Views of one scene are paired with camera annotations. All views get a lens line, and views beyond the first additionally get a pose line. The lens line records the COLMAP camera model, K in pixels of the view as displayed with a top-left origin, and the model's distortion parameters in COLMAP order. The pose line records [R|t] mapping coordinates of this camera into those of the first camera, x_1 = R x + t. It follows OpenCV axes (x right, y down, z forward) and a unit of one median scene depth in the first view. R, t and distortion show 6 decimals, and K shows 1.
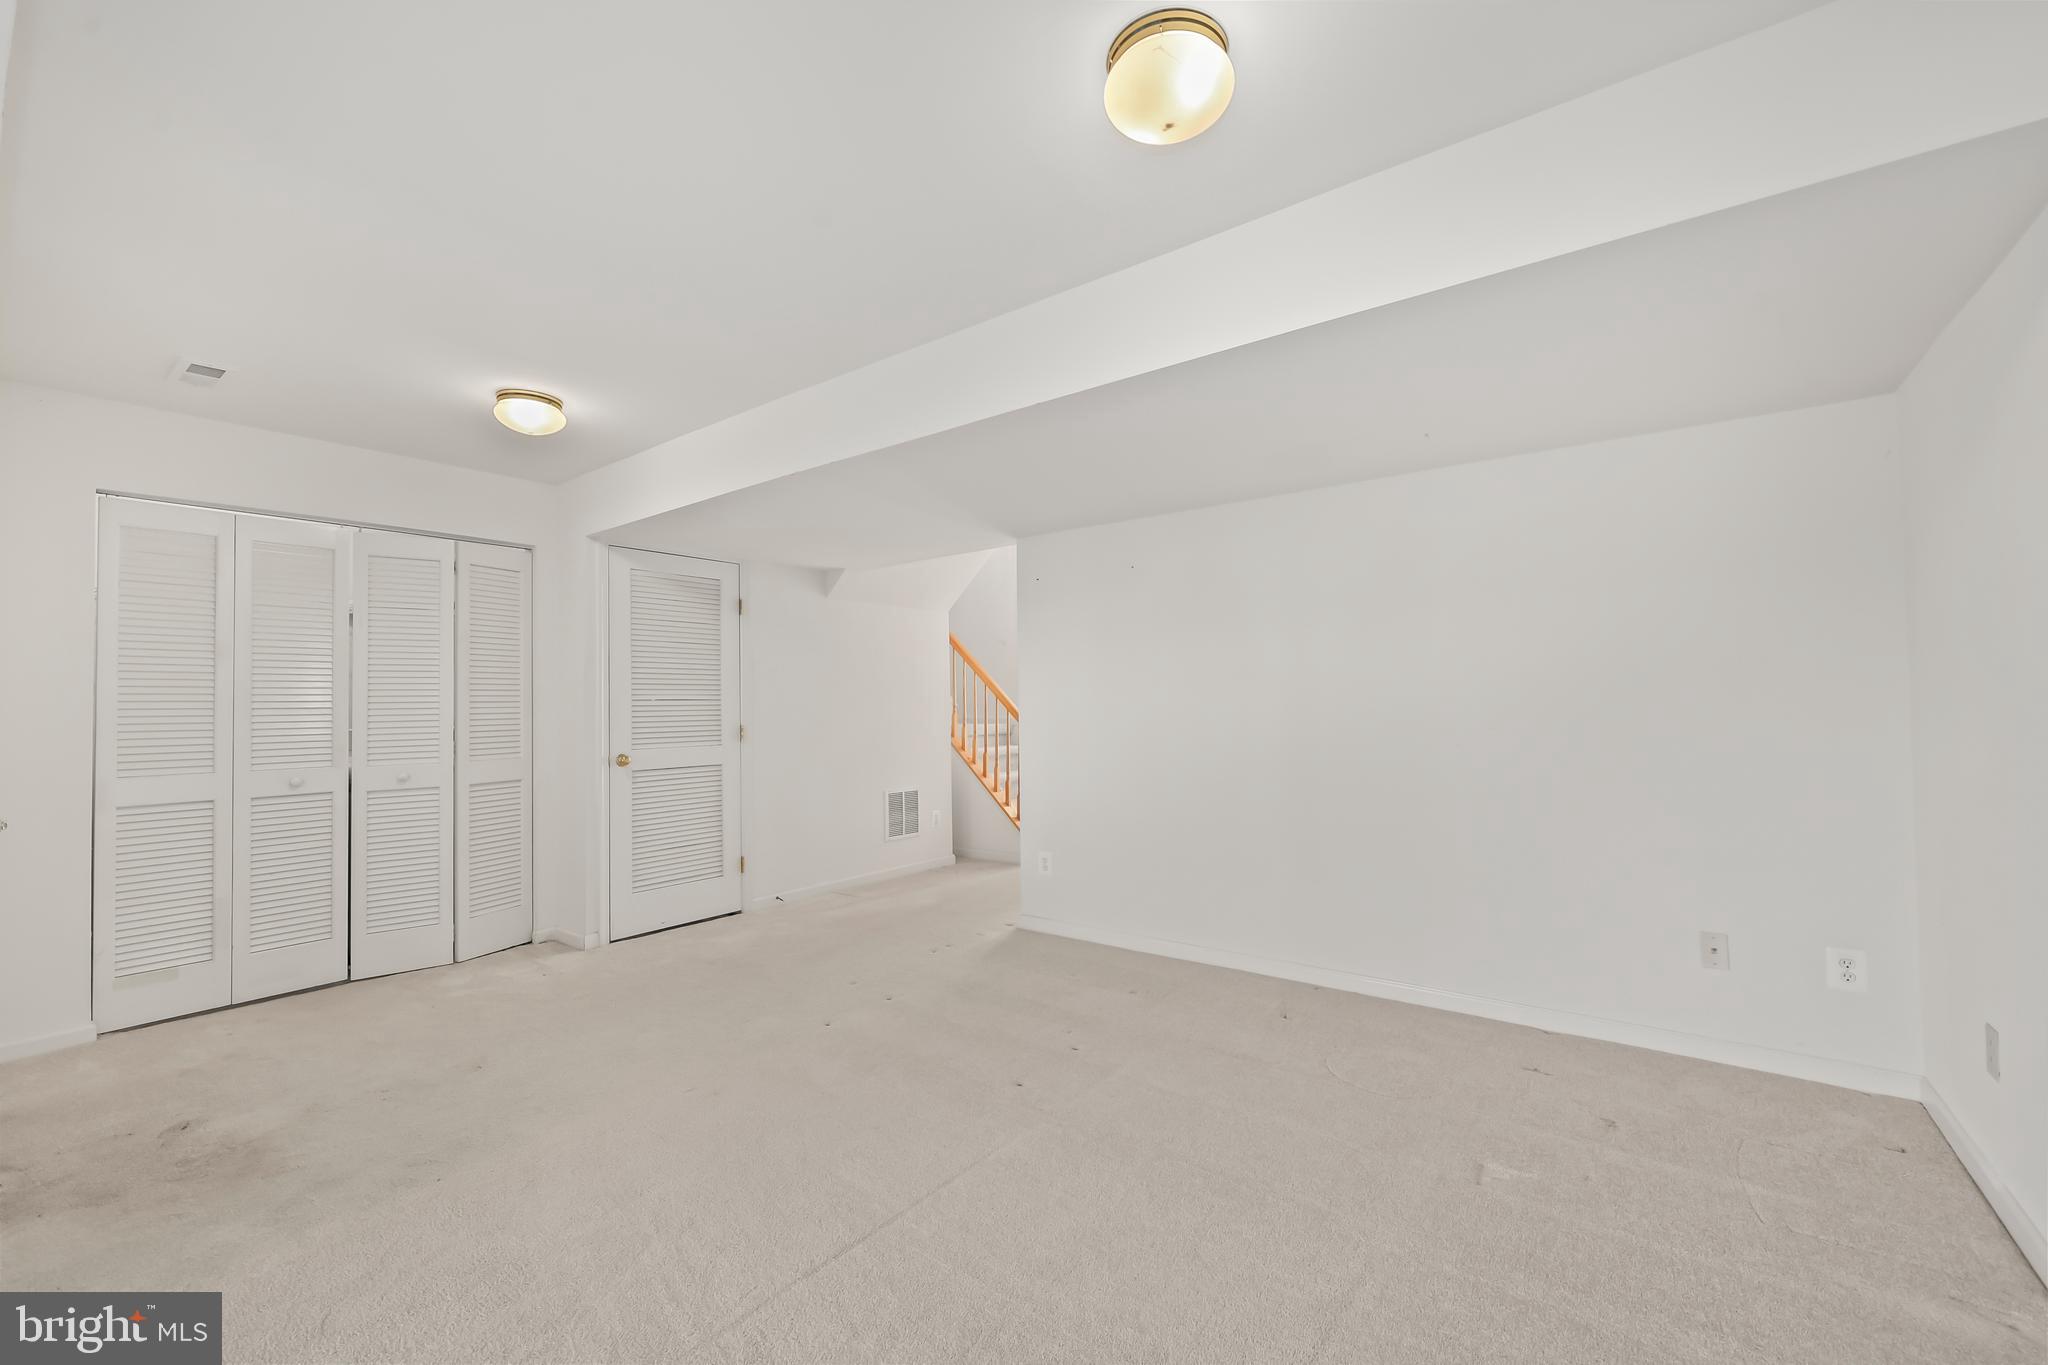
lens RADIAL K [[830.5, 0, 1020.3], [0, 830.5, 675.8], [0, 0, 1]] dist [-0.027439, 0.001173]
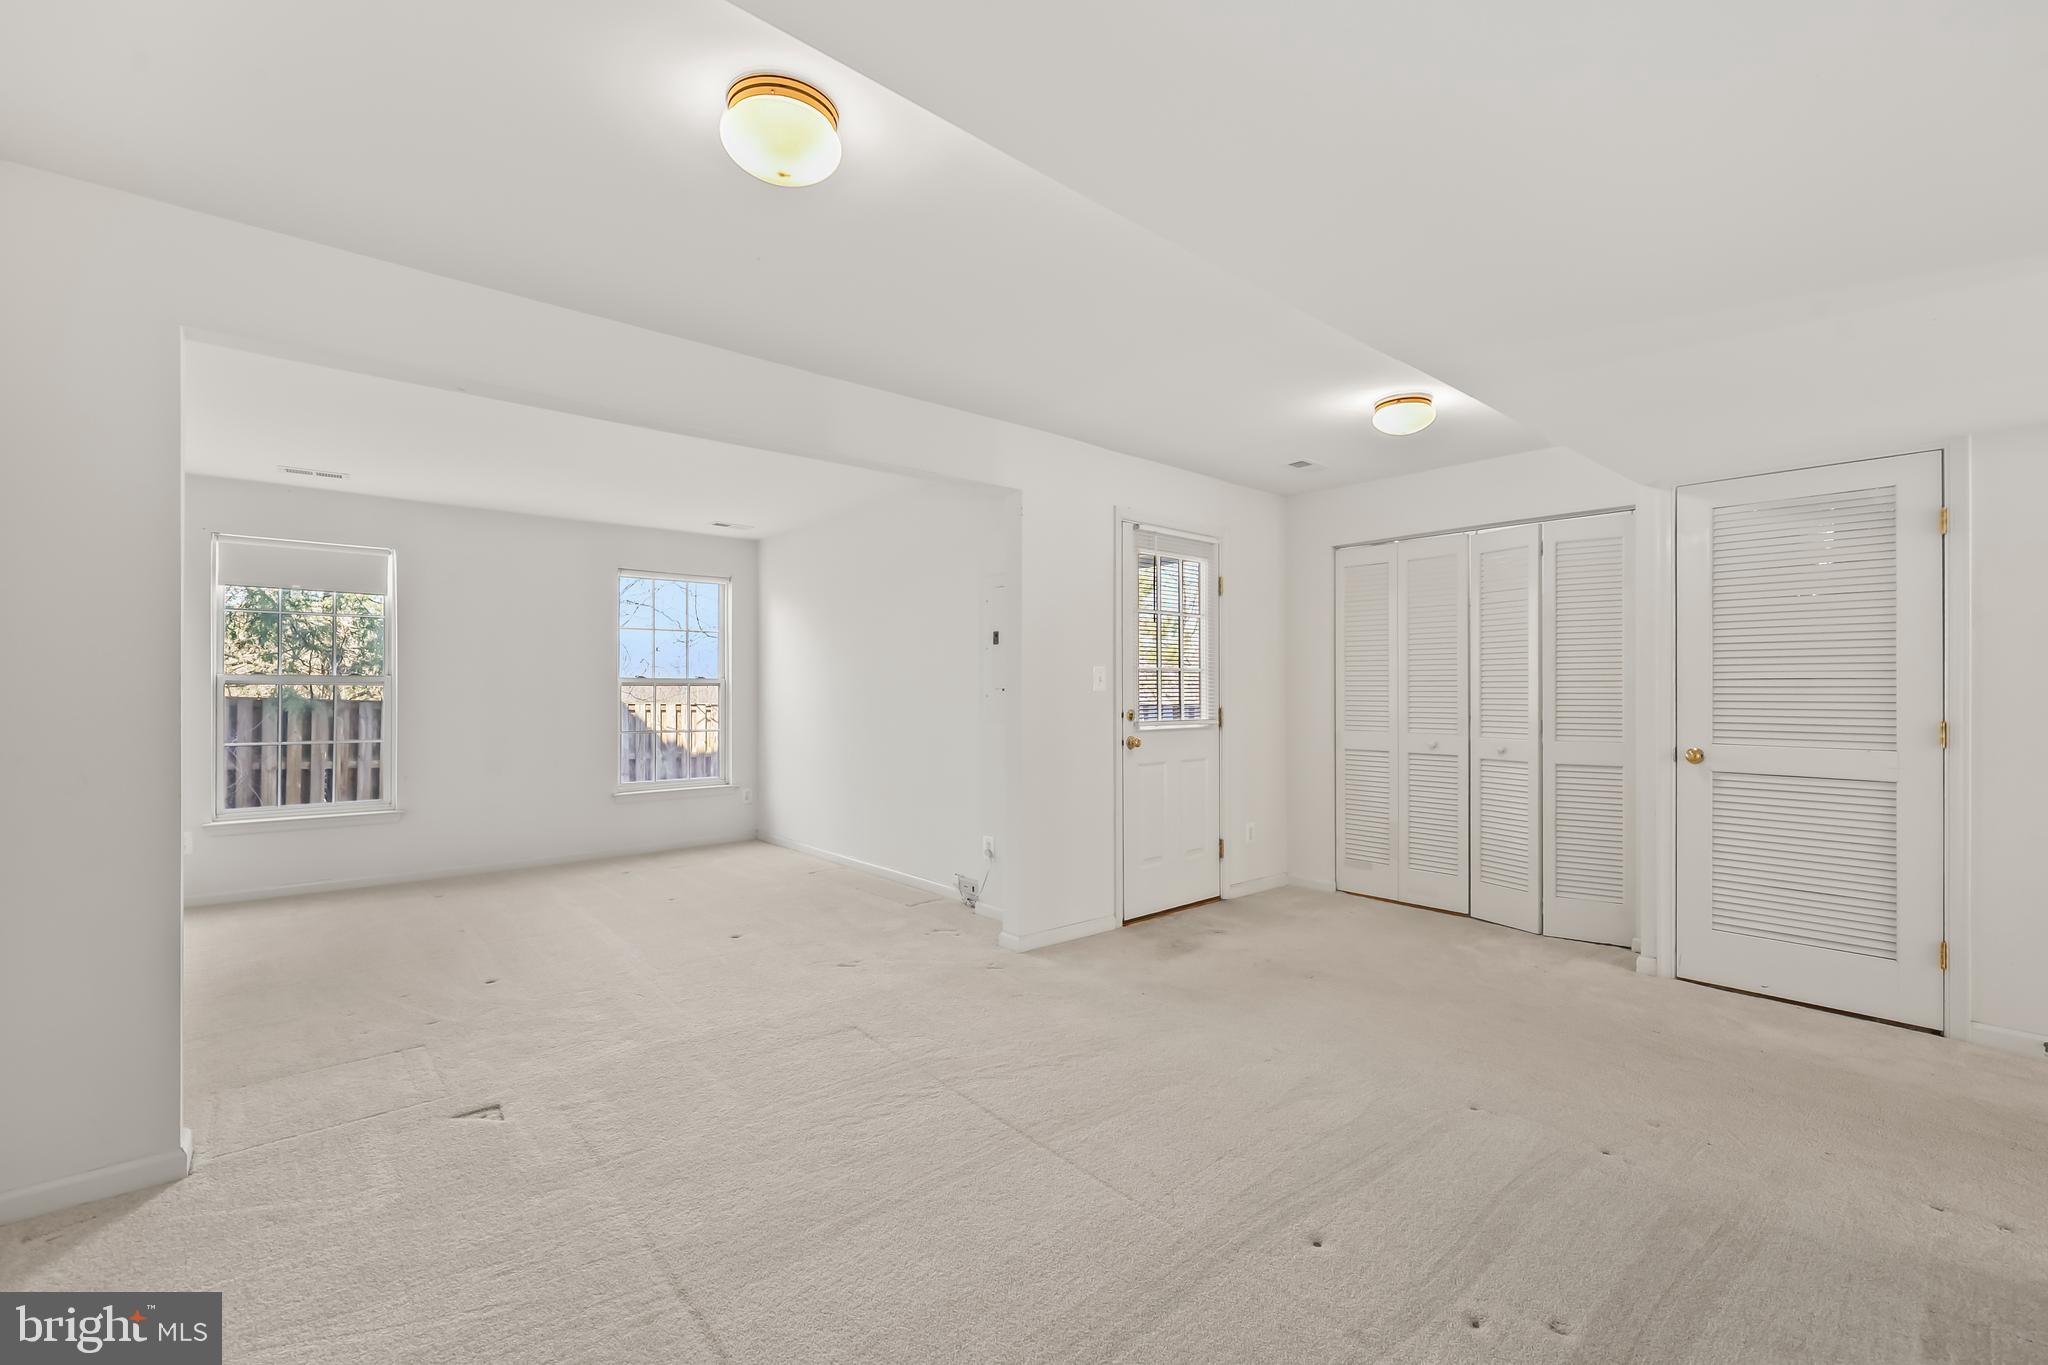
lens RADIAL K [[830.5, 0, 1021.8], [0, 830.5, 689.6], [0, 0, 1]] dist [-0.027439, 0.001173]
pose [[-0.205520, 0.014447, -0.978546, 0.411701], [0.028241, 0.999562, 0.008826, 0.014355], [0.978245, -0.025821, -0.205838, 0.536885]]
